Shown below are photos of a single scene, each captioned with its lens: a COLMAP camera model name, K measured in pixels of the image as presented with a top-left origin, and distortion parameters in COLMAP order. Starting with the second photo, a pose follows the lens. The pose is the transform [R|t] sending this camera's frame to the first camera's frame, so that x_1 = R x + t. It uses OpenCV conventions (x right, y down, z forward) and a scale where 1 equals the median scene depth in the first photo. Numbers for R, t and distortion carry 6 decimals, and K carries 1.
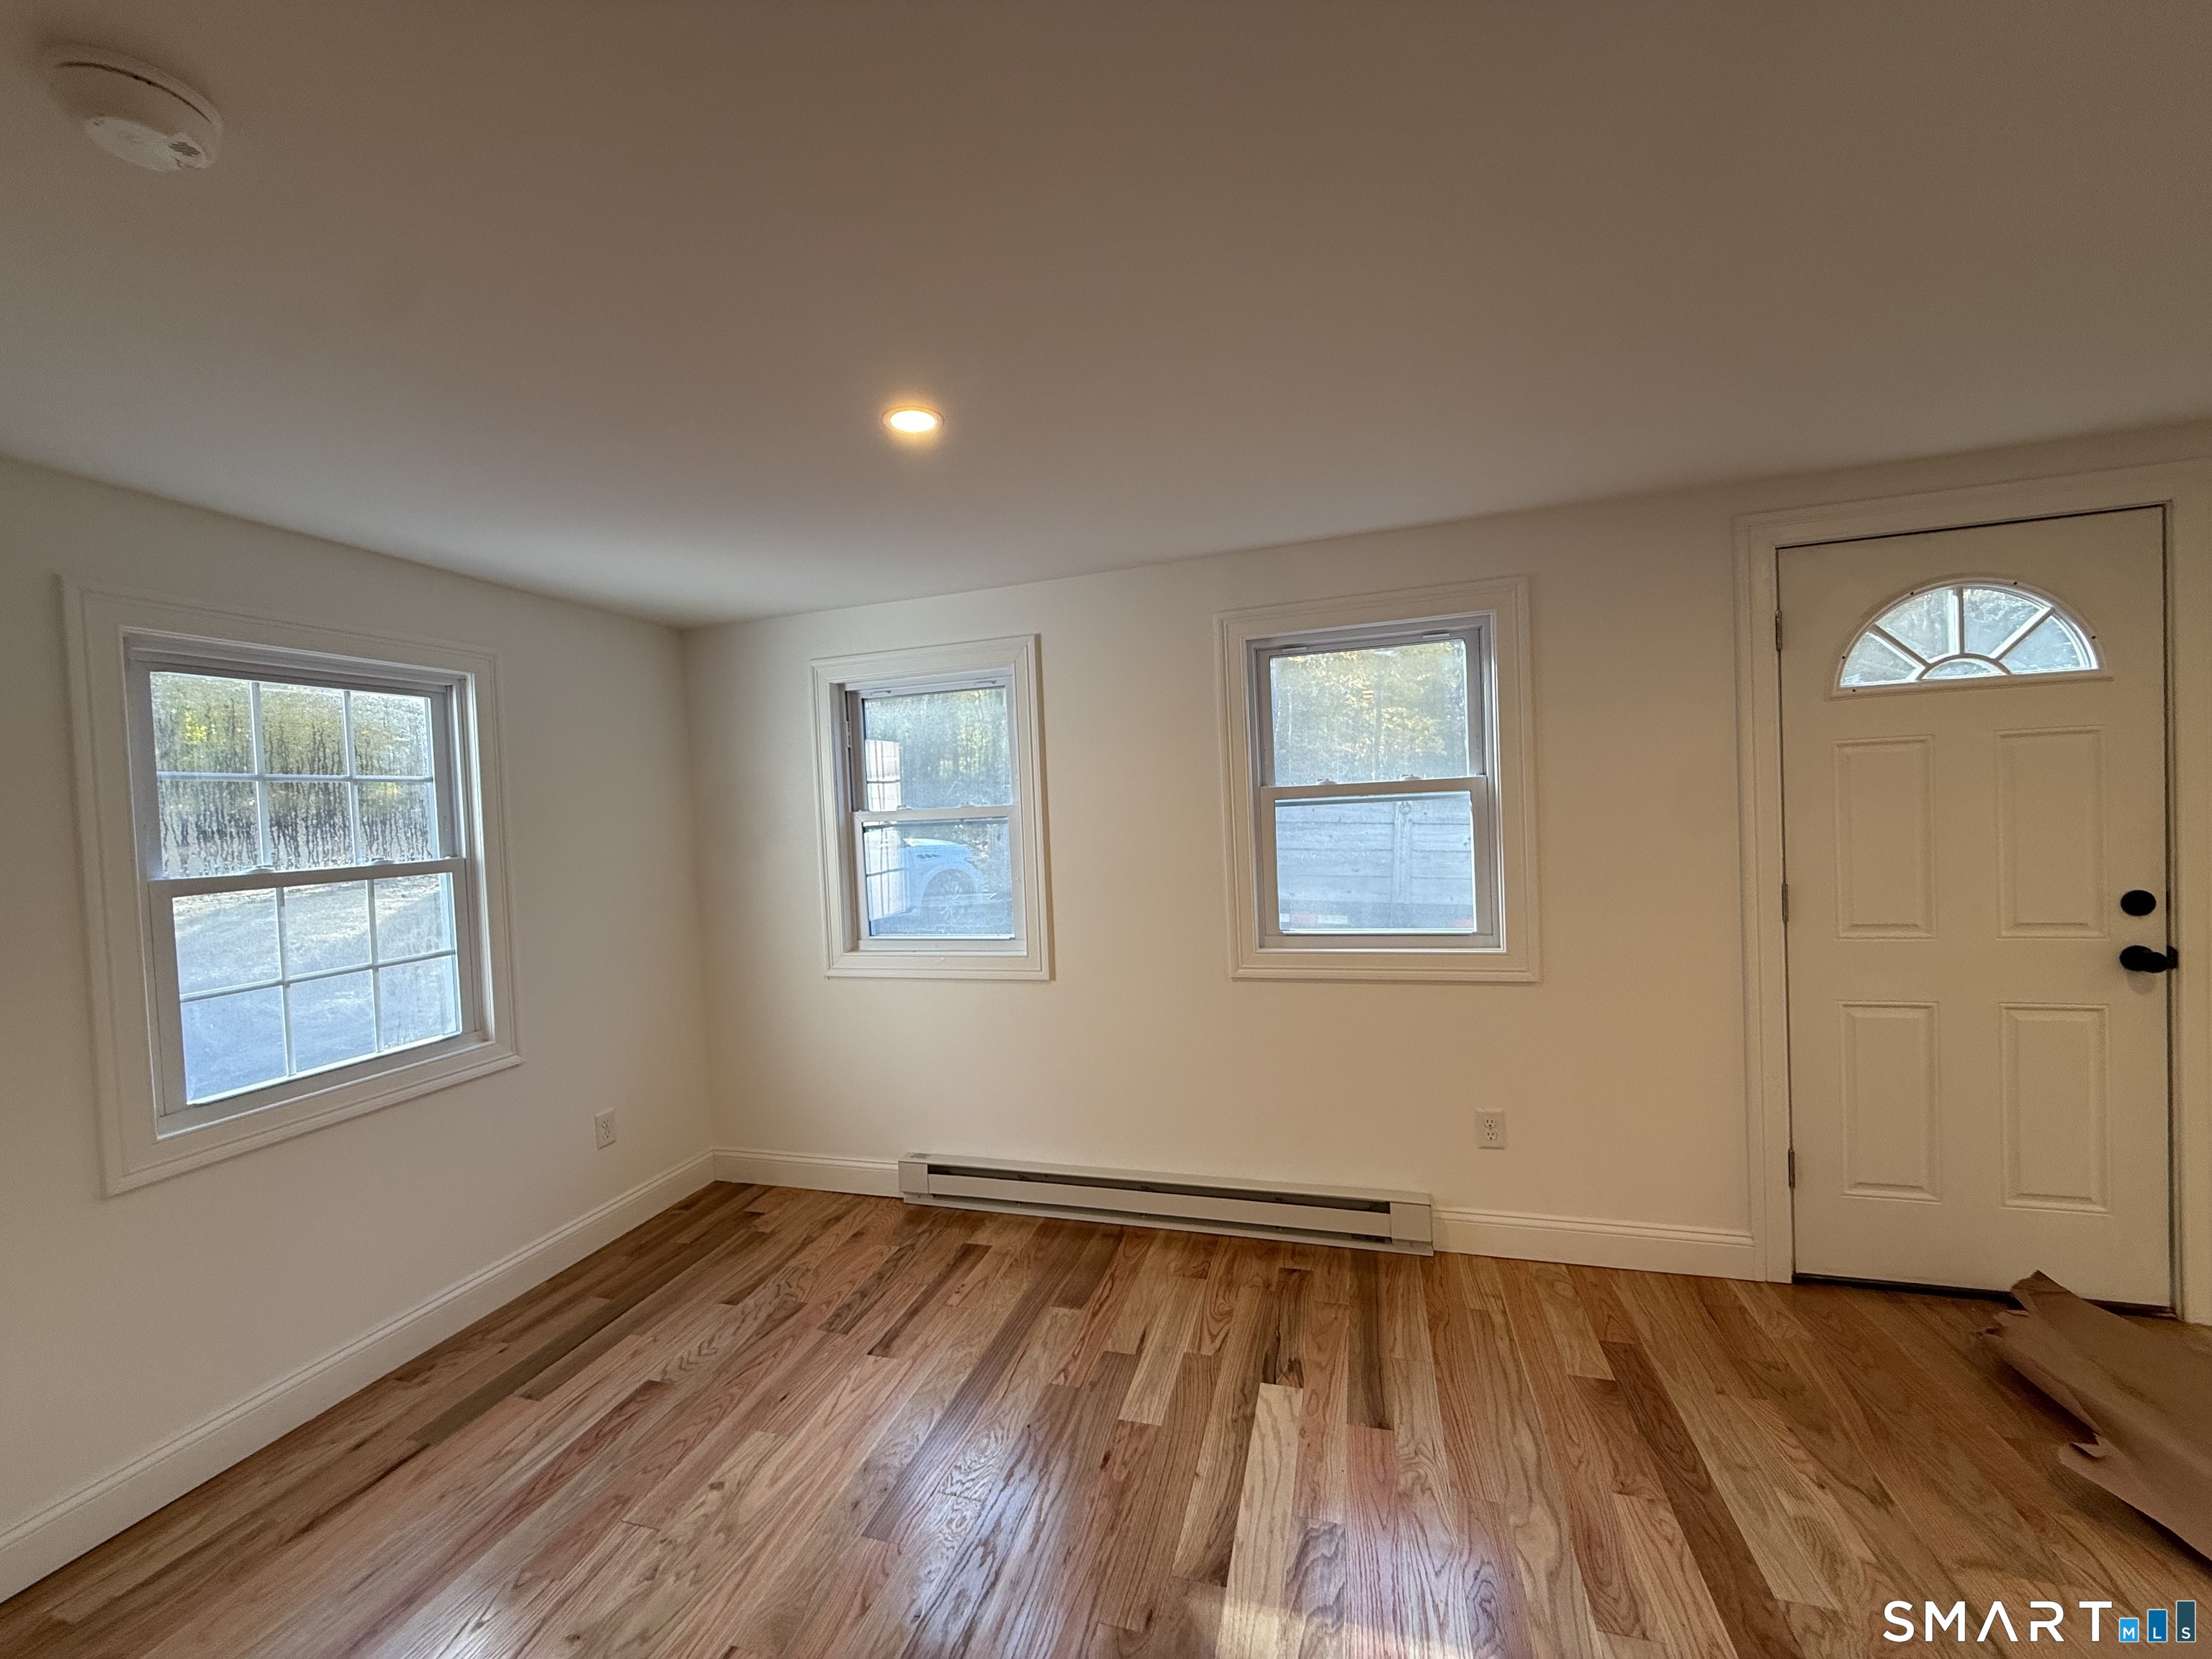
lens RADIAL K [[874.0, 0, 1102.5], [0, 874.0, 835.7], [0, 0, 1]] dist [-0.001790, 0.000616]
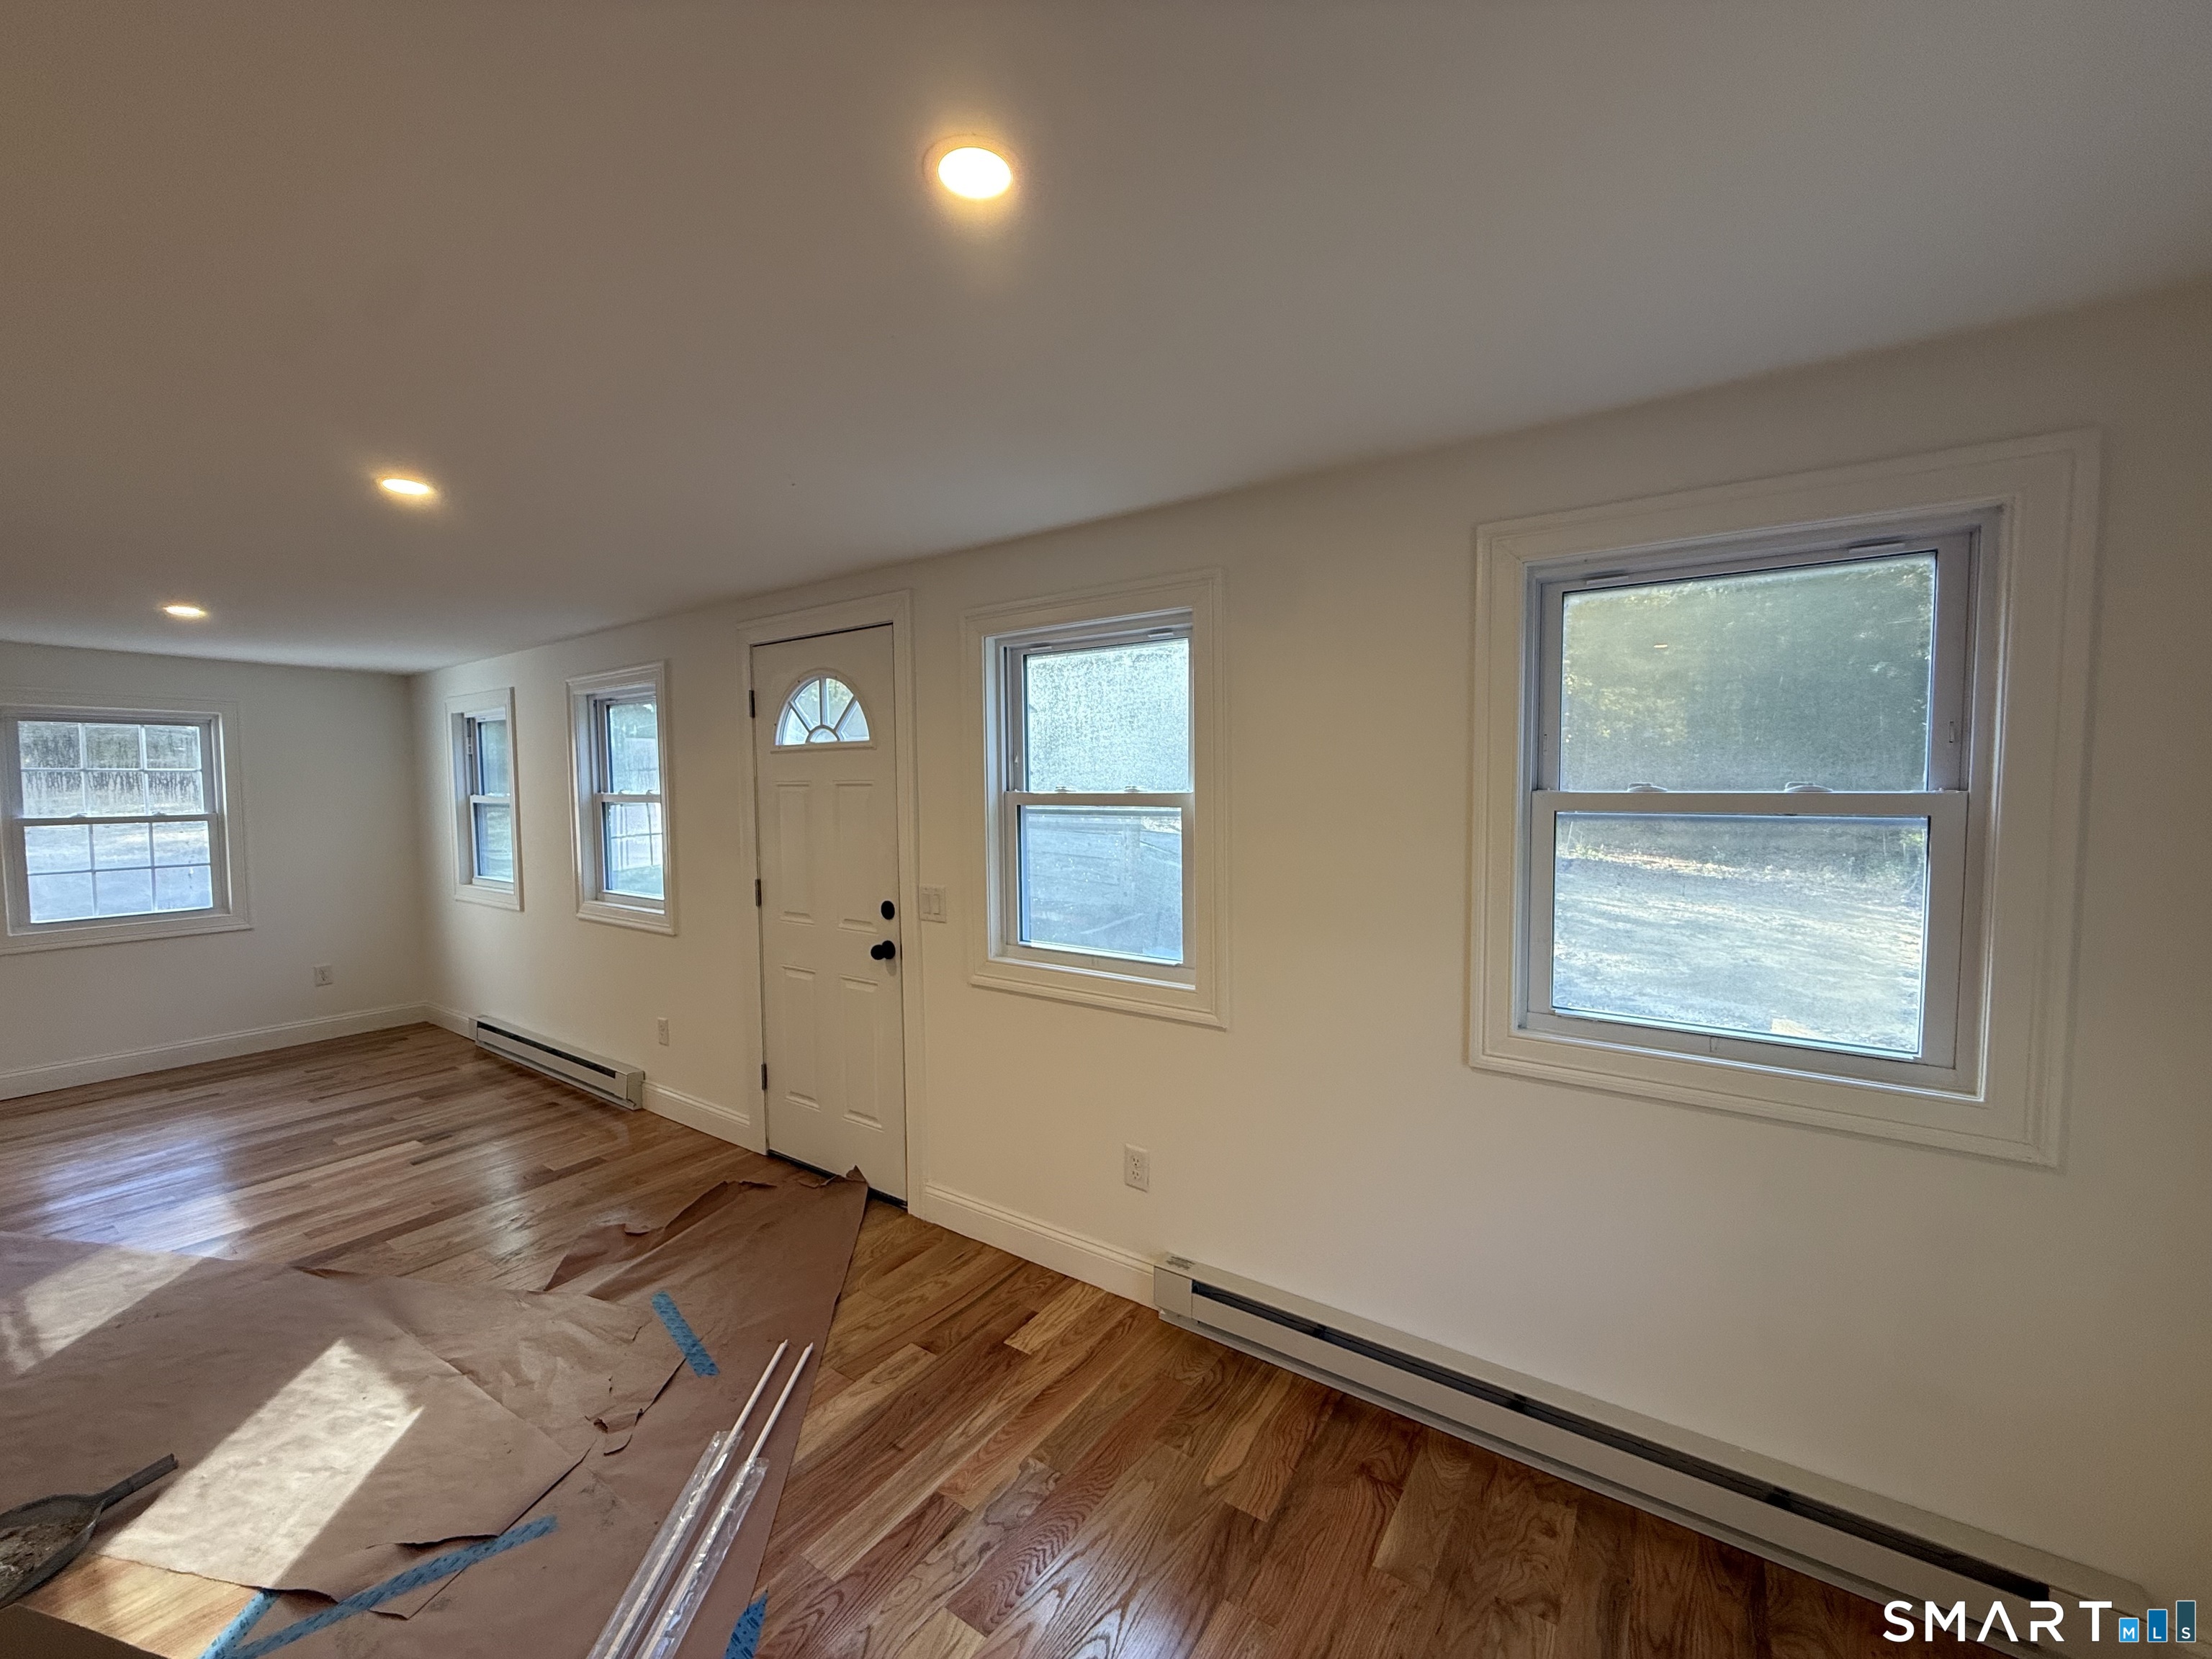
lens RADIAL K [[874.0, 0, 1098.3], [0, 874.0, 828.6], [0, 0, 1]] dist [-0.001790, 0.000616]
pose [[0.949559, 0.057127, -0.308340, 1.773817], [-0.048302, 0.998177, 0.036184, -0.109490], [0.309845, -0.019466, 0.950588, -0.197915]]
